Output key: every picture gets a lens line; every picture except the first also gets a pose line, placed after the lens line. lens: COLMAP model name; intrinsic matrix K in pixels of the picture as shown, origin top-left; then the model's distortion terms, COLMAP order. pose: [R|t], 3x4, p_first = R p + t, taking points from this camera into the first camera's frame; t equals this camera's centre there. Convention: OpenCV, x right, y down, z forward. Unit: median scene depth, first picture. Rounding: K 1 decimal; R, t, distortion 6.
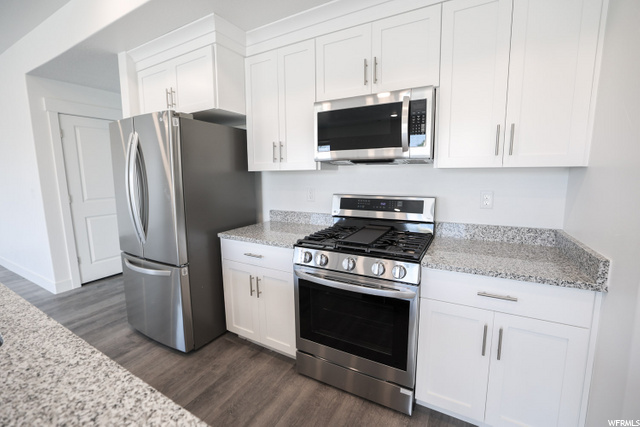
lens RADIAL K [[275.6, 0, 320.0], [0, 275.6, 213.5], [0, 0, 1]] dist [-0.016526, 0.000418]
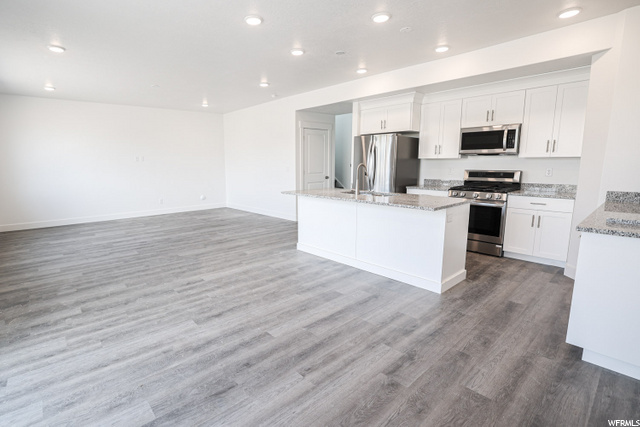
lens RADIAL K [[313.6, 0, 294.6], [0, 313.6, 209.2], [0, 0, 1]] dist [-0.000574, 0.000314]
pose [[0.942105, 0.050784, -0.331451, -0.442316], [-0.045811, 0.998690, 0.022803, 0.280320], [0.332175, -0.006299, 0.943197, -2.003024]]
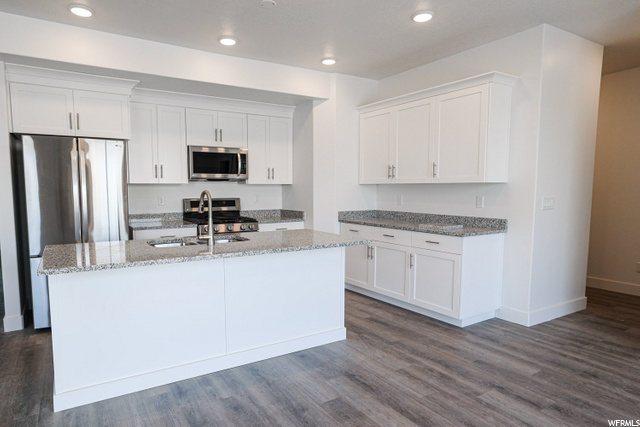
lens RADIAL K [[390.9, 0, 301.6], [0, 390.9, 226.0], [0, 0, 1]] dist [0.013505, 0.000981]
pose [[0.487235, -0.080141, 0.869586, -1.988014], [0.119898, 0.992489, 0.024288, 0.137931], [-0.865001, 0.092428, 0.493184, -0.845535]]
